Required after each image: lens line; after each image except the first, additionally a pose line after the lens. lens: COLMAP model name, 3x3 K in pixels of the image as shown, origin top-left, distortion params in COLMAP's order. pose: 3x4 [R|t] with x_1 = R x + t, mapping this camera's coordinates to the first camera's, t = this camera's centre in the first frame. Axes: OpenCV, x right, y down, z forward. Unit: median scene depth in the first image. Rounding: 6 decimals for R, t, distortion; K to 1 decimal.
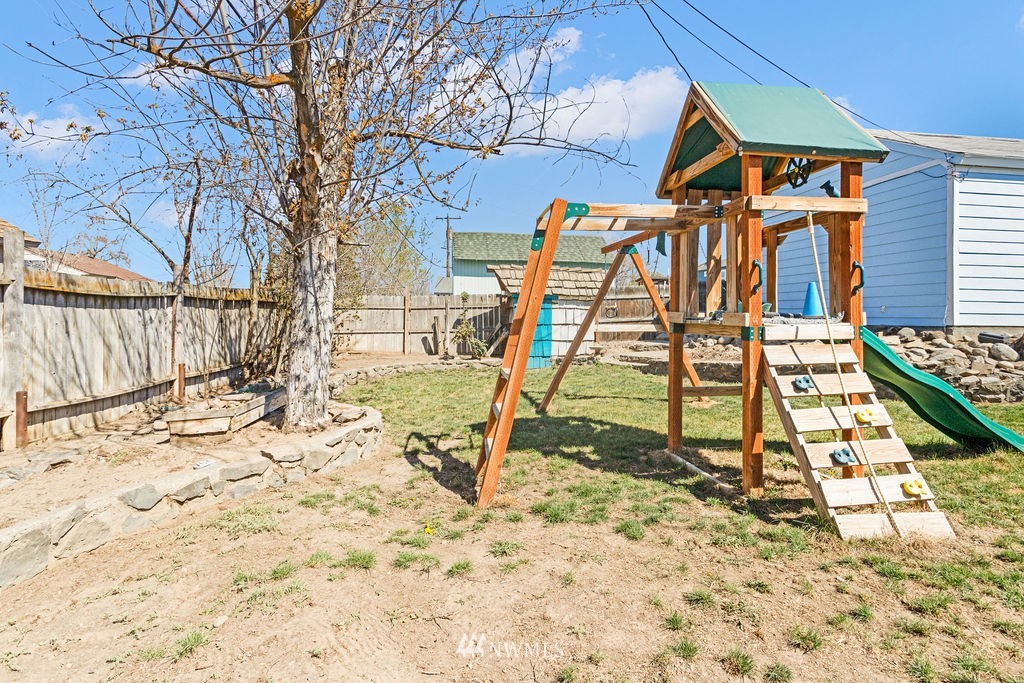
lens RADIAL K [[516.1, 0, 512.7], [0, 516.1, 308.6], [0, 0, 1]] dist [-0.000025, 0.000112]
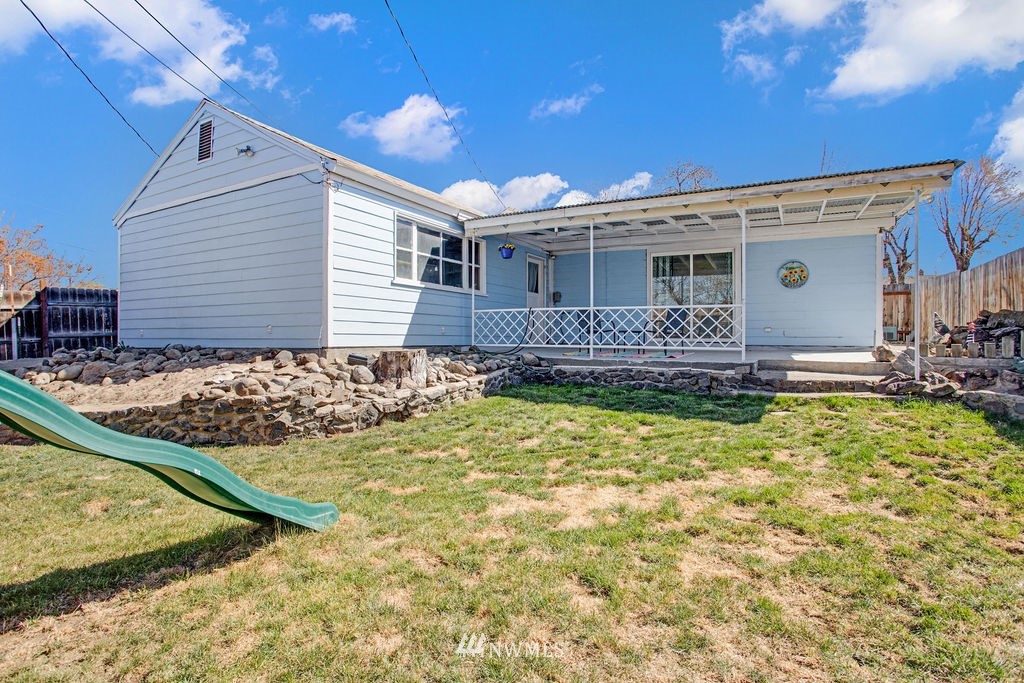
lens RADIAL K [[509.7, 0, 510.2], [0, 509.7, 332.9], [0, 0, 1]] dist [-0.028297, 0.000527]
pose [[0.598099, 0.002066, 0.801420, 0.336656], [-0.006223, 0.999978, 0.002067, 0.003785], [-0.801398, -0.006224, 0.598099, 0.208555]]
